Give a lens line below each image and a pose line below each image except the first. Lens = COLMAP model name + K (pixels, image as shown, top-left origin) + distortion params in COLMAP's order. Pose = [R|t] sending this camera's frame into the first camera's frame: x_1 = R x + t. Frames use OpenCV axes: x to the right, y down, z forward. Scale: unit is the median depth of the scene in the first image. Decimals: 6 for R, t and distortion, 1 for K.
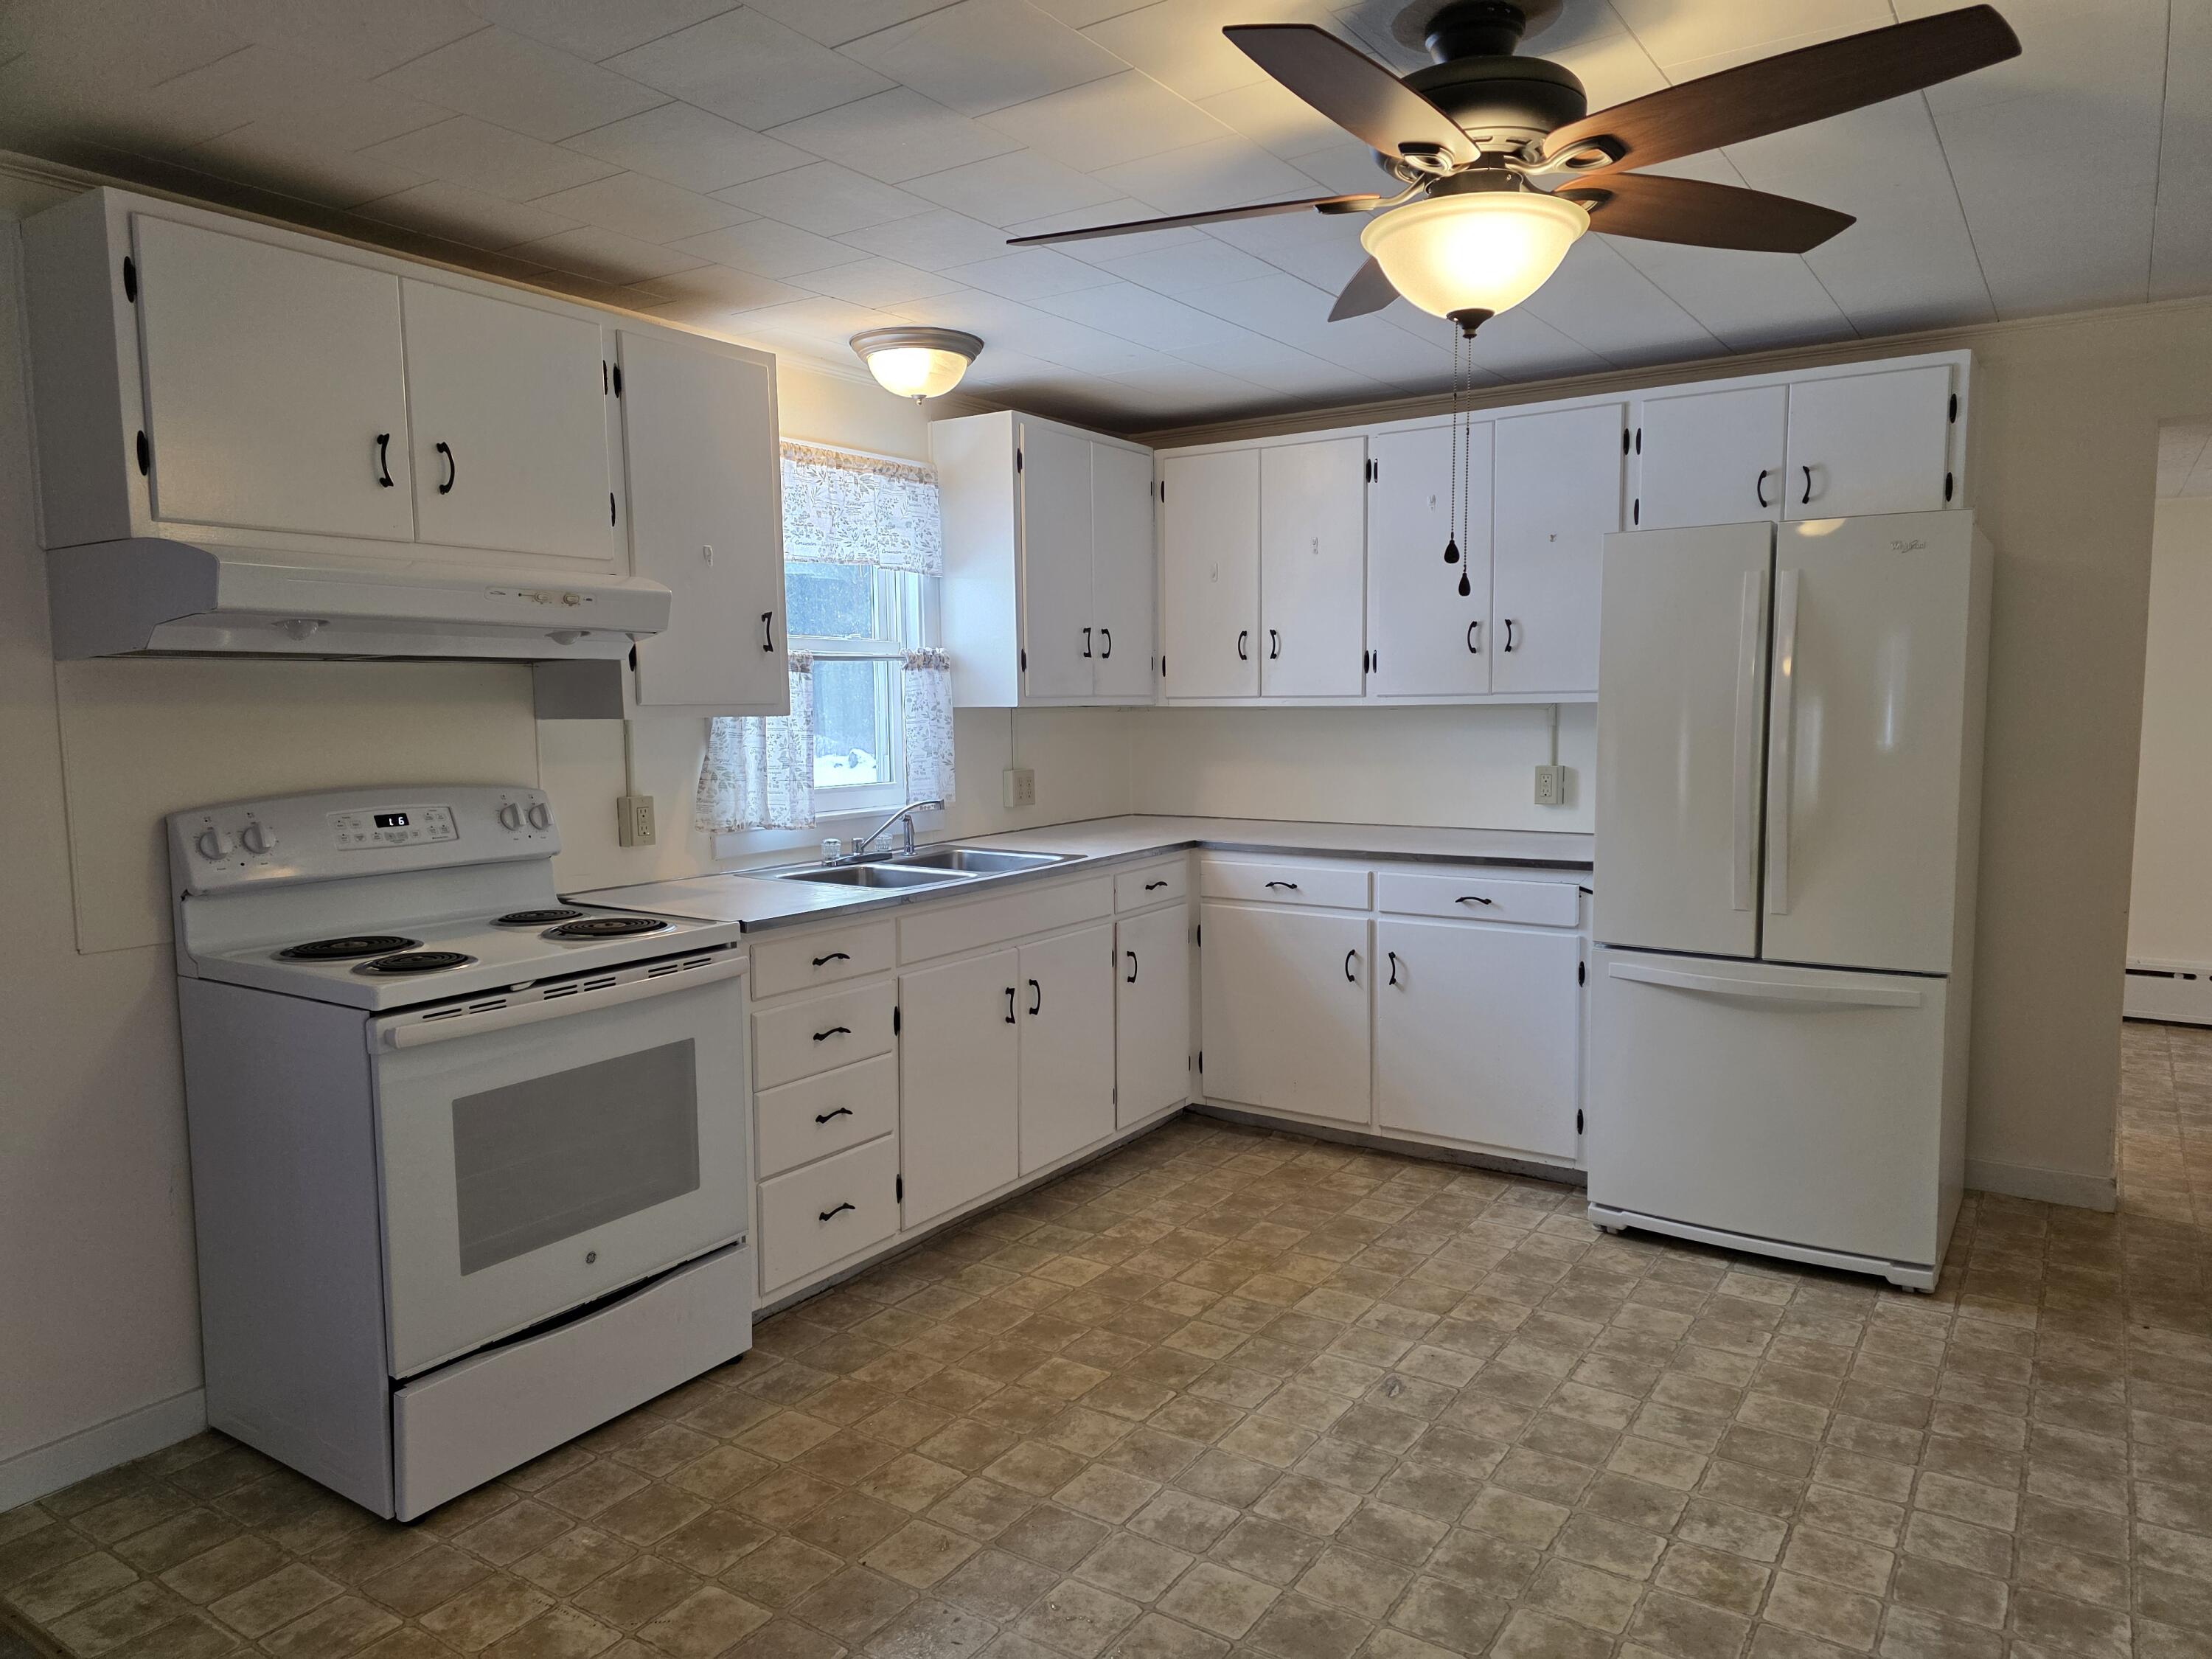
lens RADIAL K [[1458.7, 0, 1111.6], [0, 1458.7, 850.4], [0, 0, 1]] dist [0.031756, -0.025231]
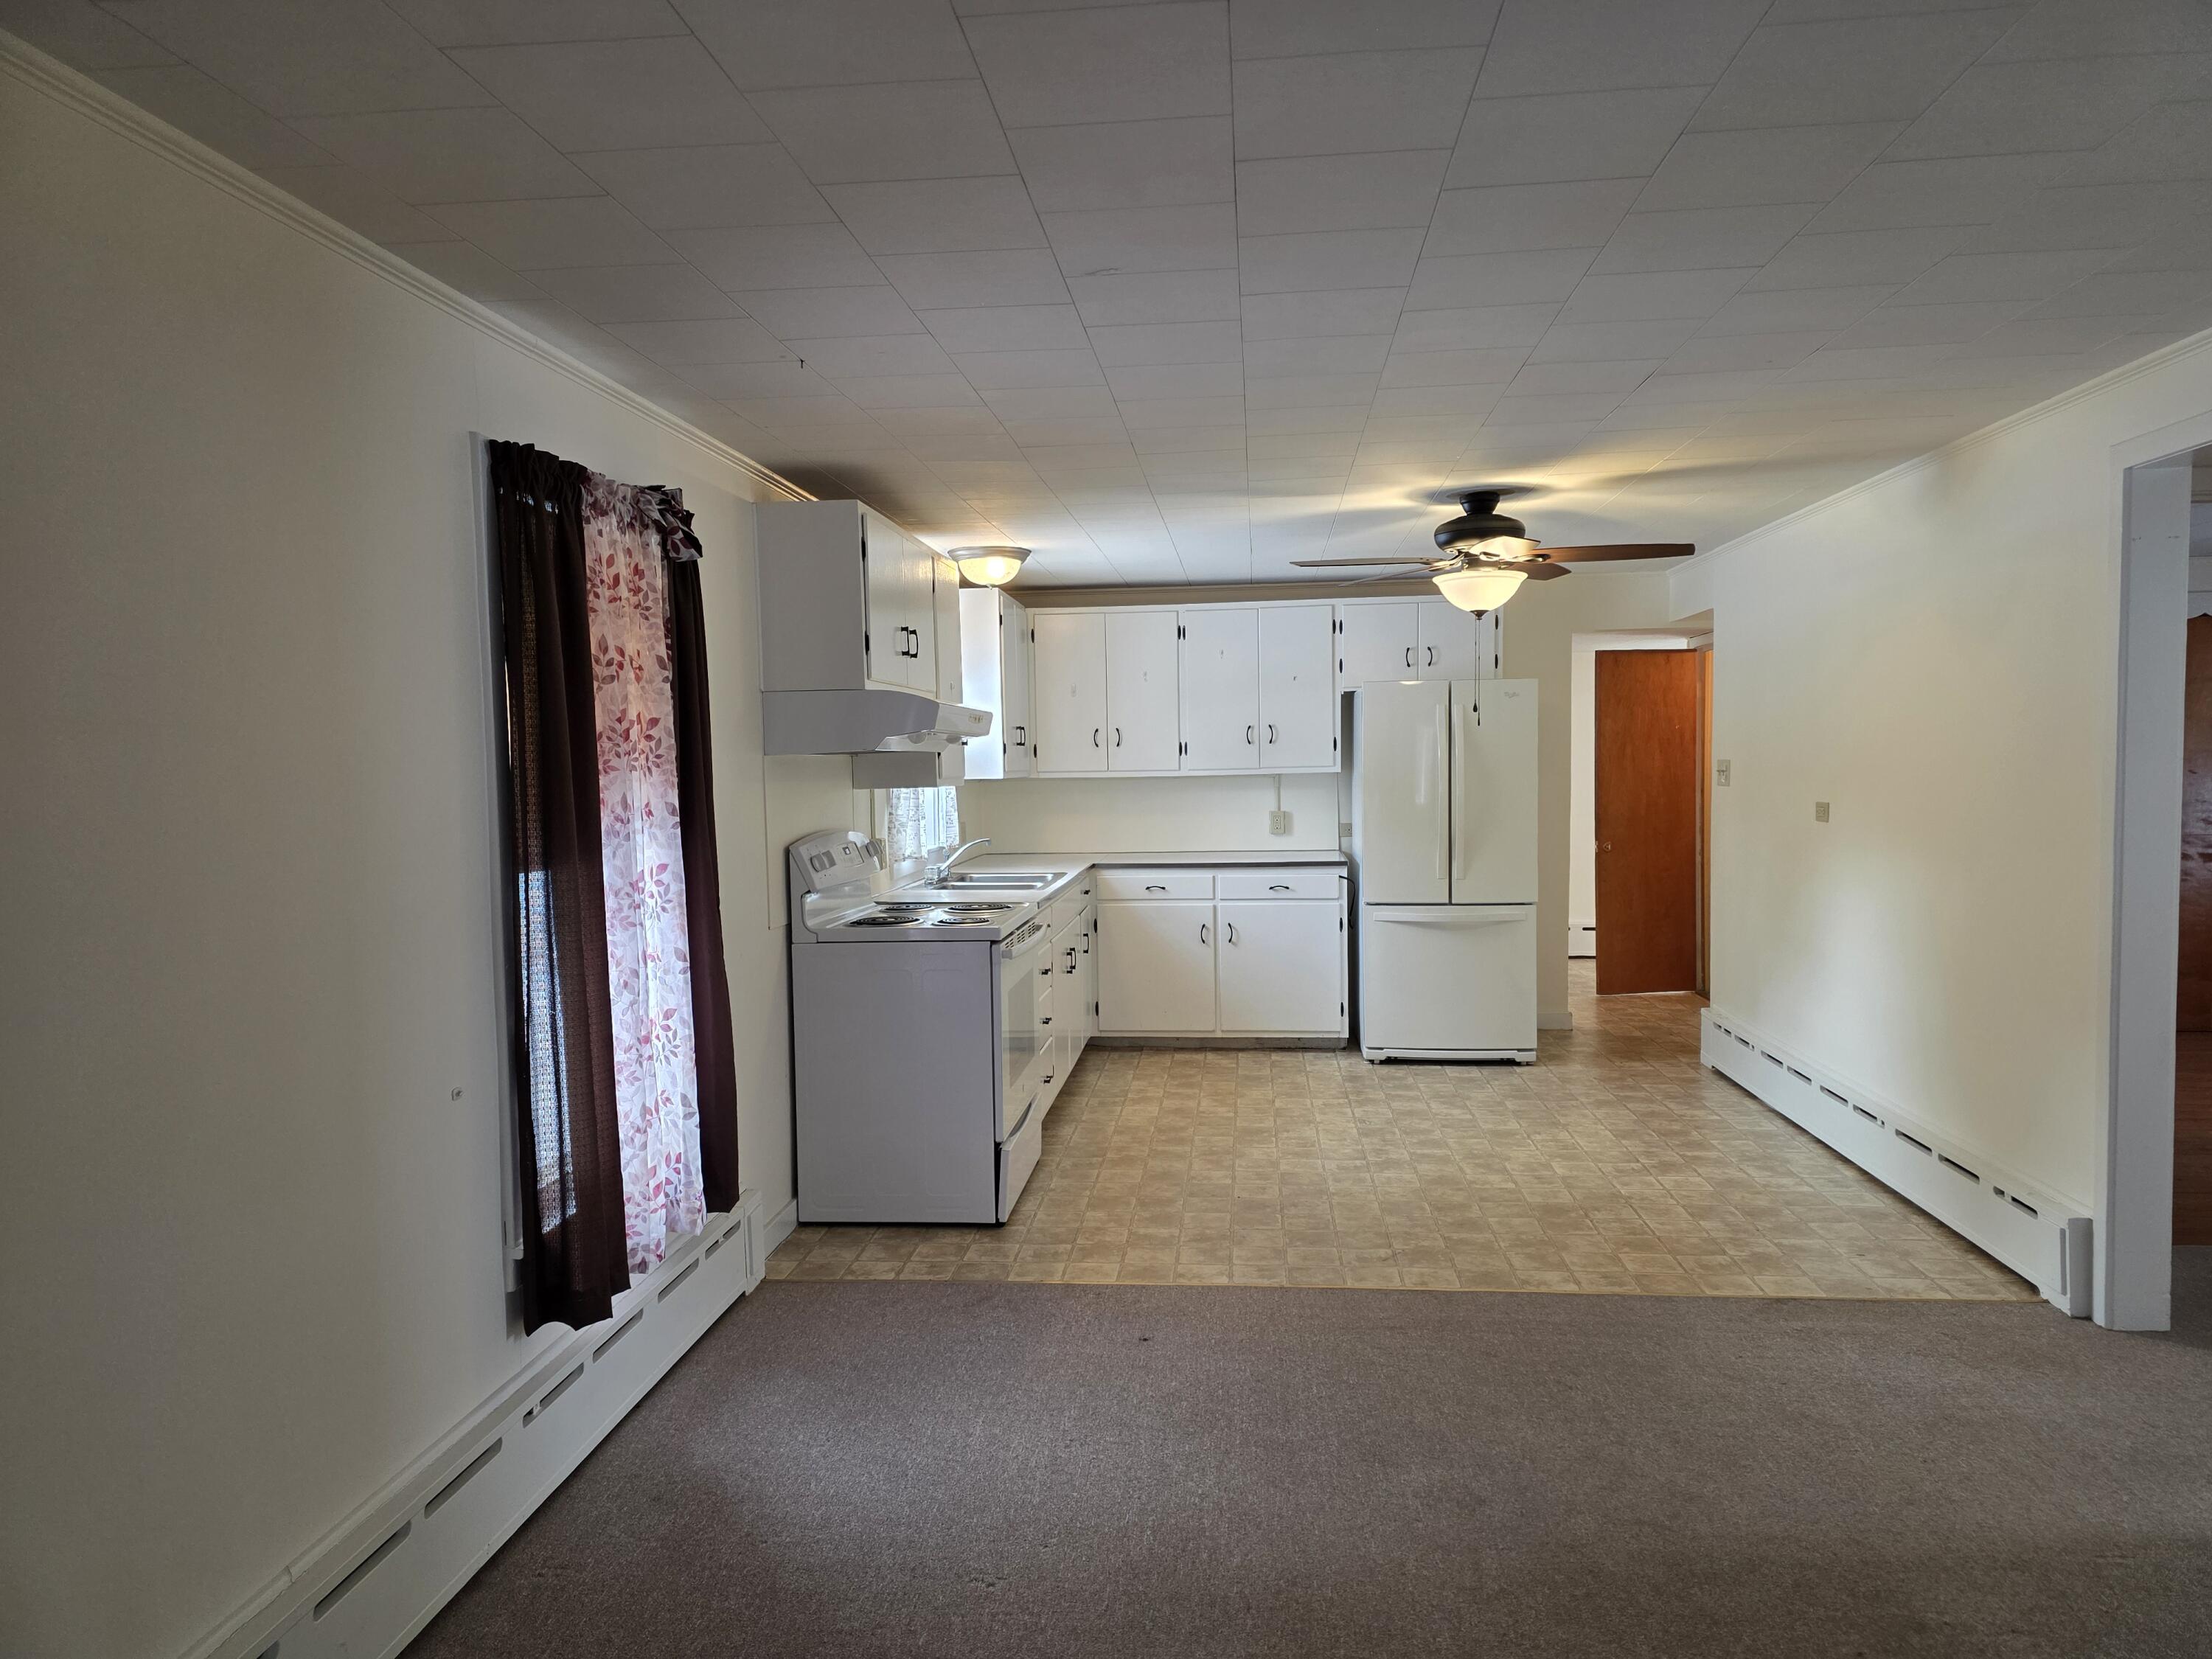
lens RADIAL K [[1458.7, 0, 1111.6], [0, 1458.7, 827.2], [0, 0, 1]] dist [0.031756, -0.025231]
pose [[0.883416, -0.027785, 0.467764, -0.864303], [0.059808, 0.996762, -0.053745, 0.052444], [-0.464756, 0.075456, 0.882218, -0.505606]]
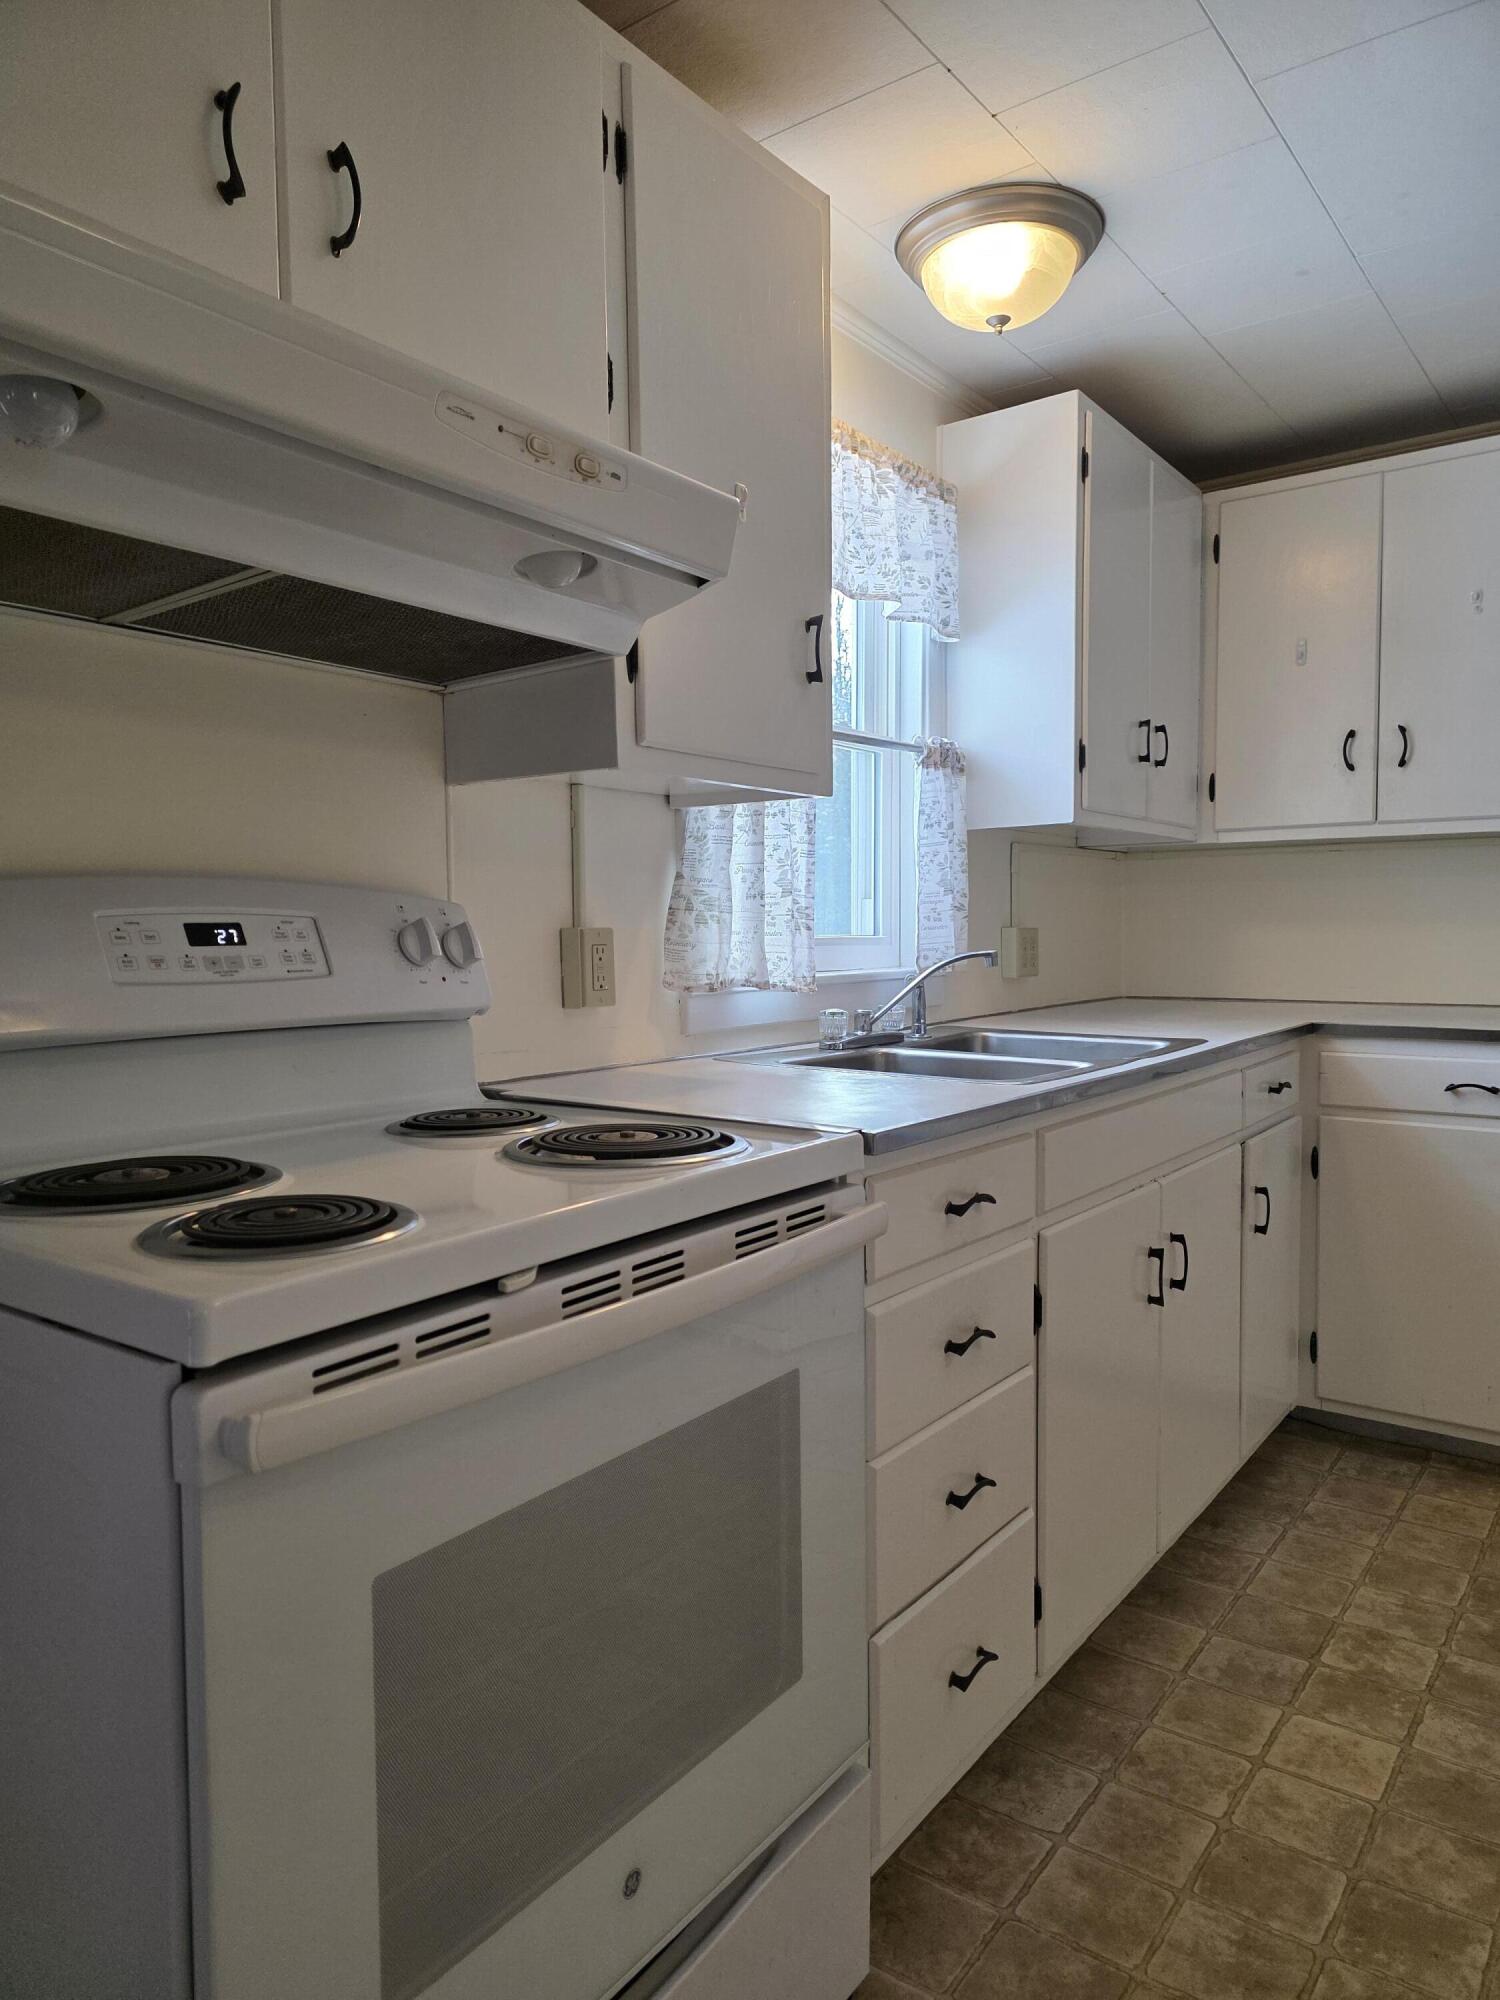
lens RADIAL K [[1318.9, 0, 700.5], [0, 1318.9, 1019.1], [0, 0, 1]] dist [0.031756, -0.025231]
pose [[0.997314, 0.005545, -0.073040, -0.246455], [-0.008298, 0.999264, -0.037441, 0.022921], [0.072779, 0.037946, 0.996626, 0.472213]]
